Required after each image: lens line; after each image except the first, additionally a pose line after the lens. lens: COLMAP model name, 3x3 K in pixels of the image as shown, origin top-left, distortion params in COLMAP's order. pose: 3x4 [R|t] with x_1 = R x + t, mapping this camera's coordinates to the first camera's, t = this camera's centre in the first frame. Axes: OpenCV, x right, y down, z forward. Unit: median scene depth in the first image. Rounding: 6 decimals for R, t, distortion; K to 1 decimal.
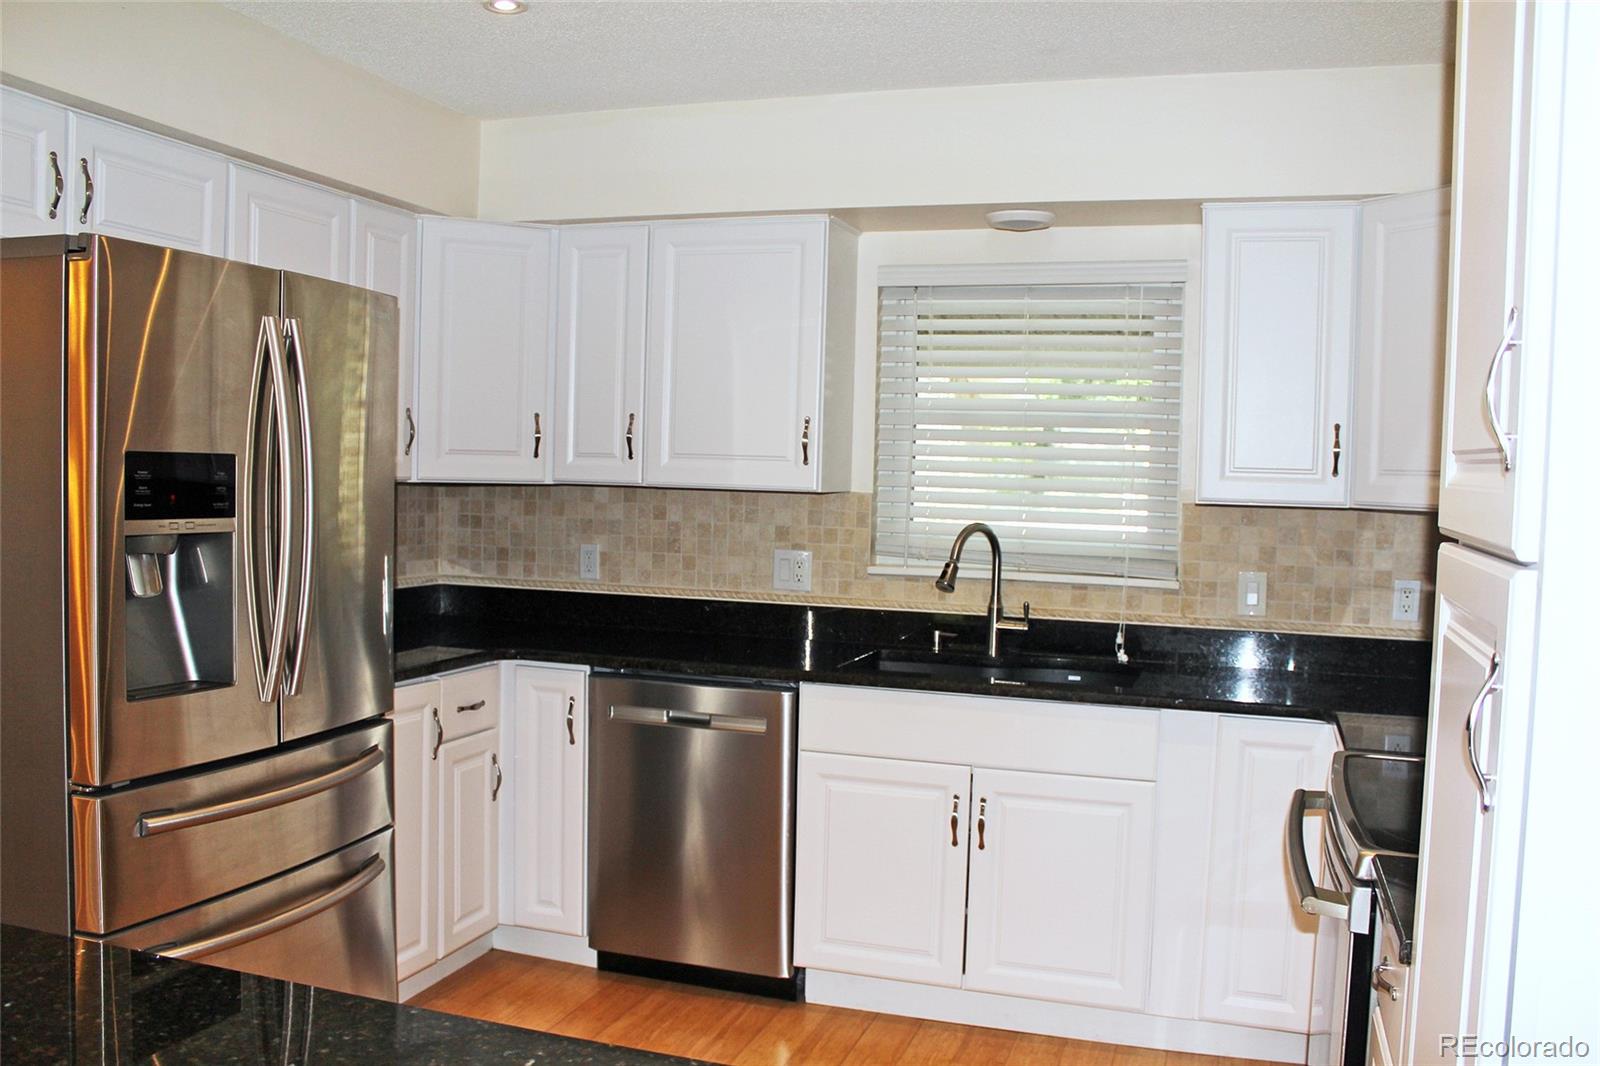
lens RADIAL K [[1388.6, 0, 800.0], [0, 1388.6, 533.0], [0, 0, 1]] dist [-0.178832, 0.231837]
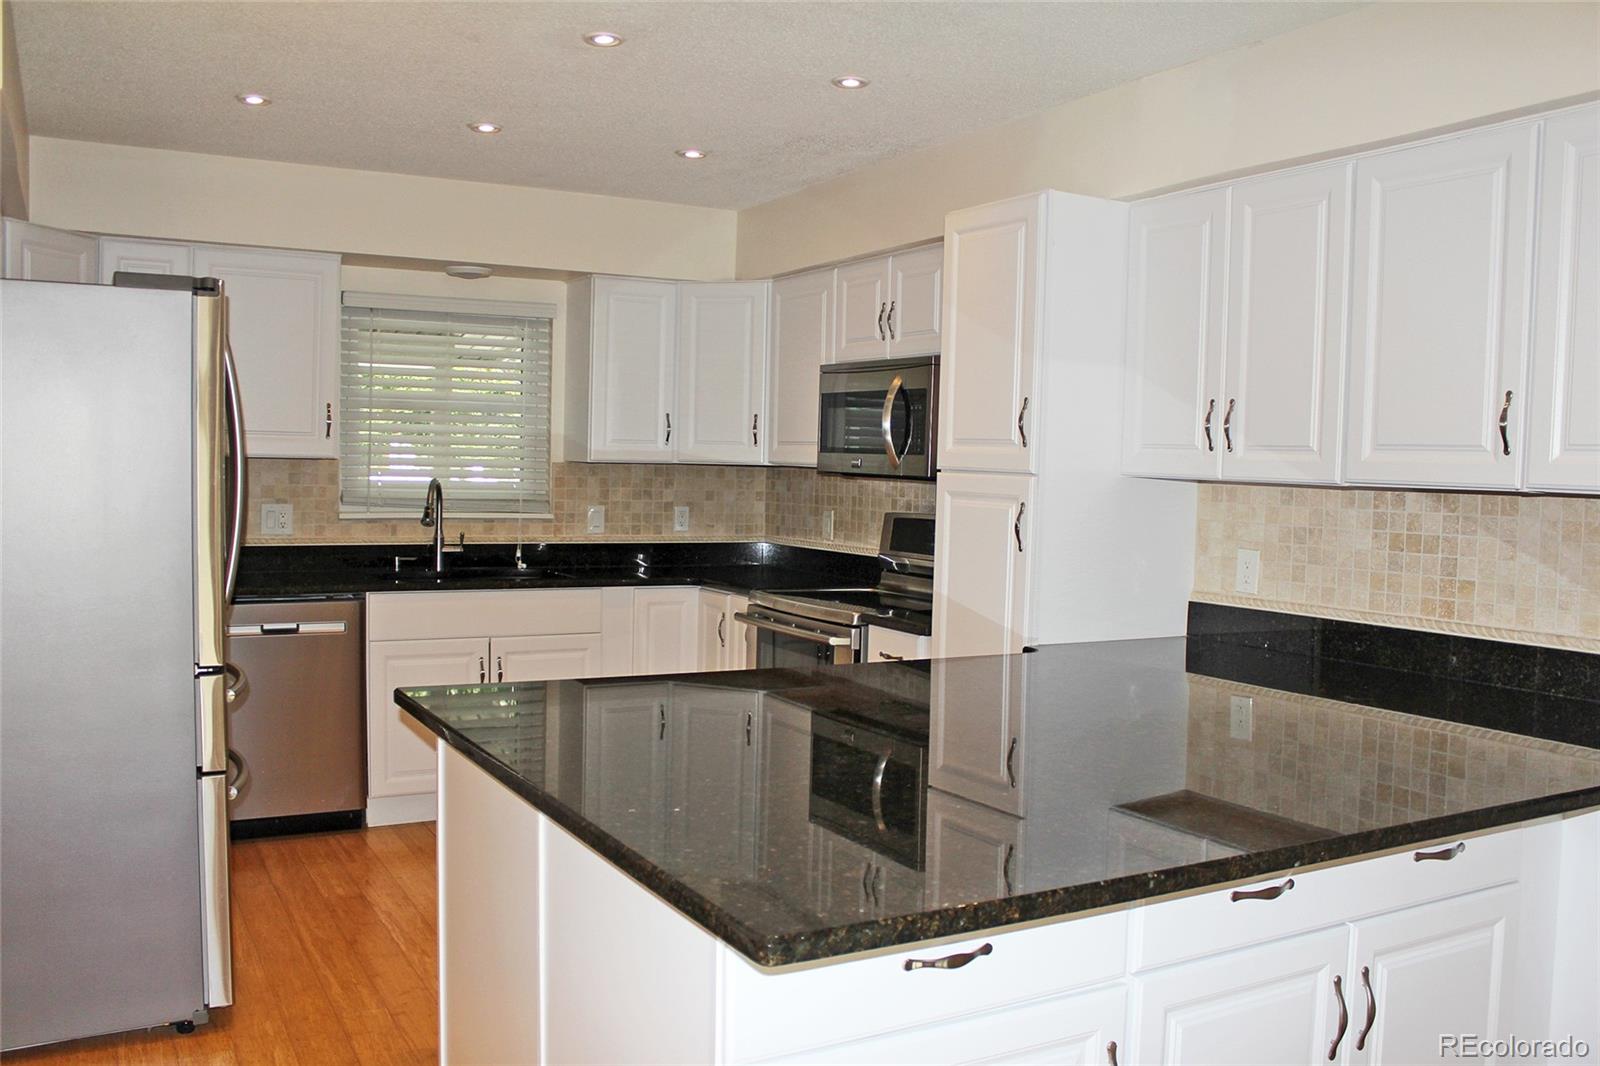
lens RADIAL K [[1388.6, 0, 800.0], [0, 1388.6, 533.0], [0, 0, 1]] dist [-0.178832, 0.231837]
pose [[0.673500, -0.048052, 0.737624, -0.672403], [0.030698, 0.998842, 0.037040, 0.007999], [-0.738550, -0.002303, 0.674195, -0.244643]]
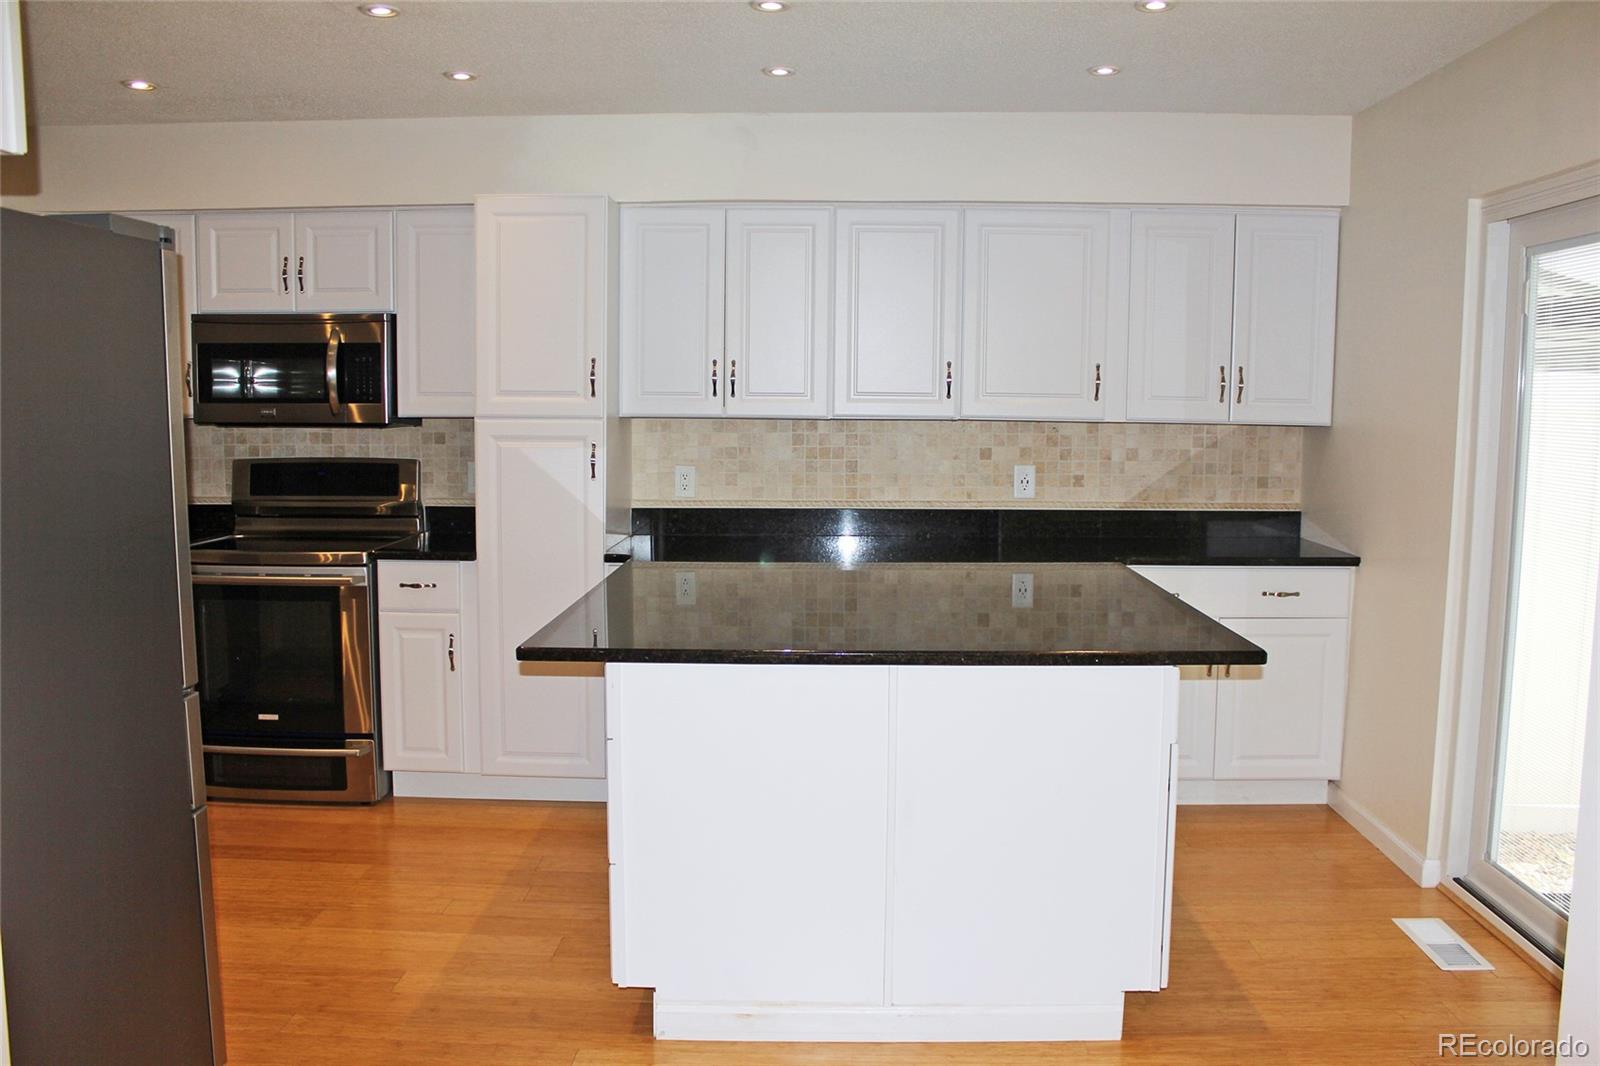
lens RADIAL K [[1388.6, 0, 800.0], [0, 1388.6, 533.0], [0, 0, 1]] dist [-0.178832, 0.231837]
pose [[-0.290420, -0.125995, 0.948568, -1.074245], [0.036746, 0.989094, 0.142628, -0.060174], [-0.956193, 0.076278, -0.282623, 0.476345]]
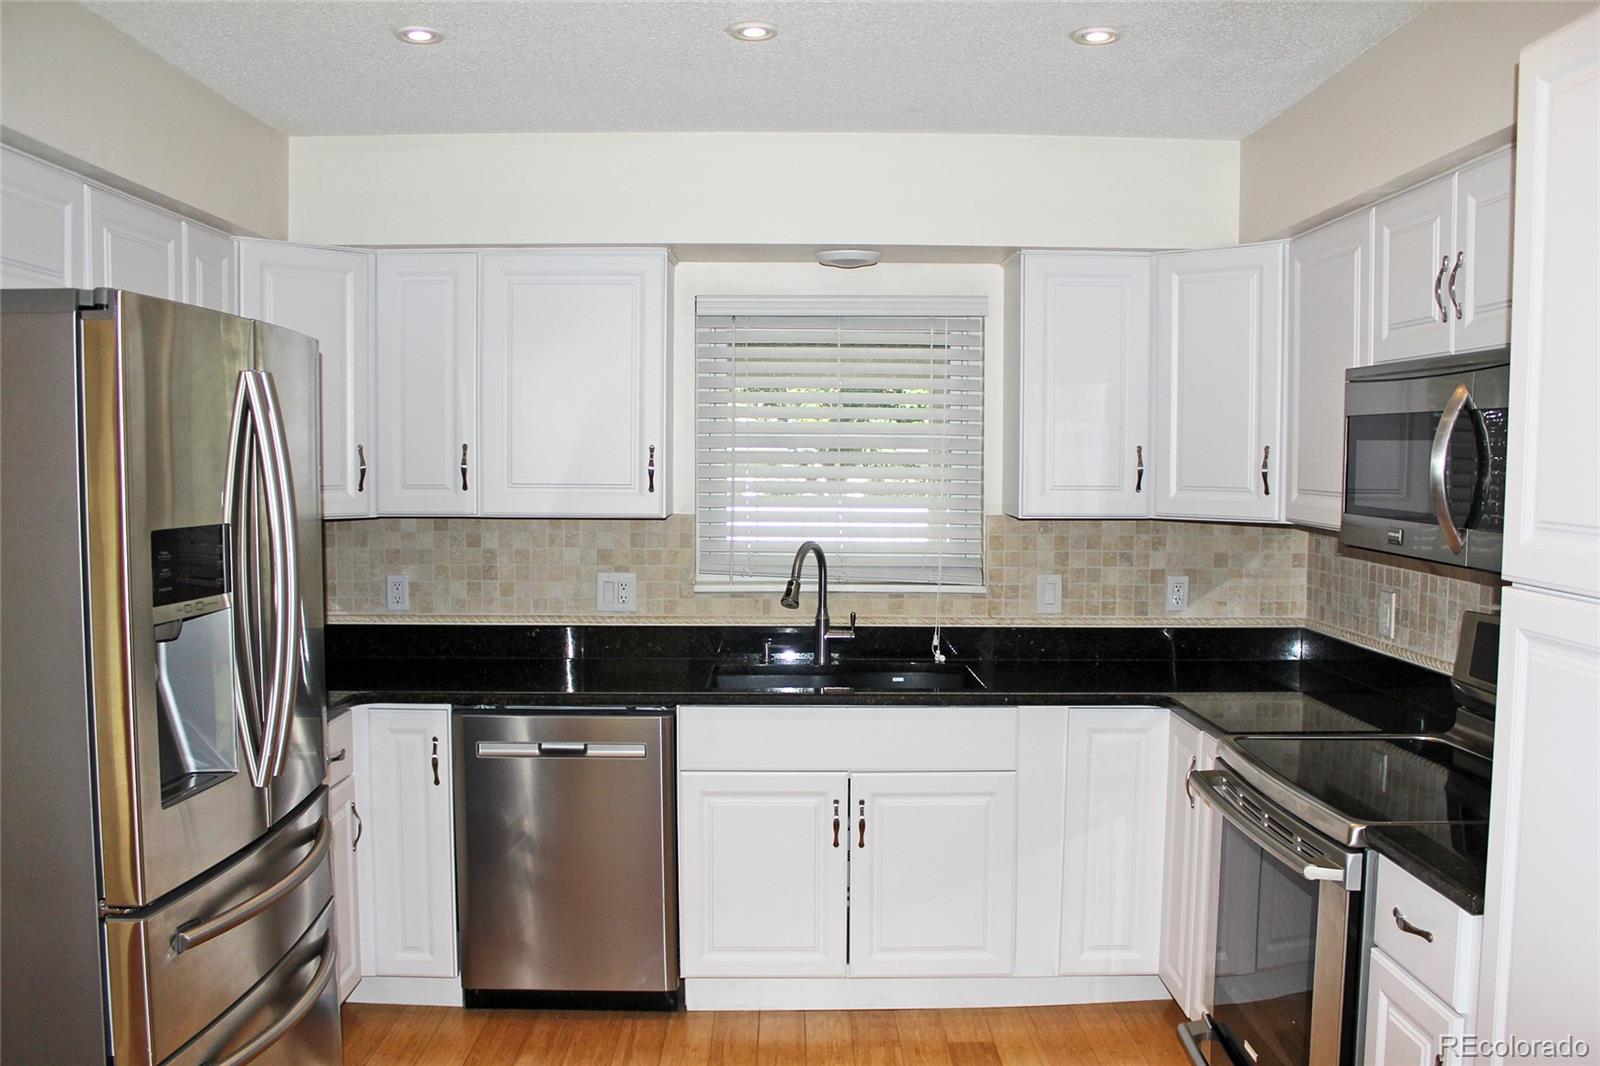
lens RADIAL K [[1344.4, 0, 800.0], [0, 1344.4, 533.0], [0, 0, 1]] dist [-0.151169, 0.119524]
pose [[0.943672, -0.040823, 0.328354, -0.218606], [0.035889, 0.999134, 0.021074, -0.035762], [-0.328930, -0.008102, 0.944320, 0.024308]]
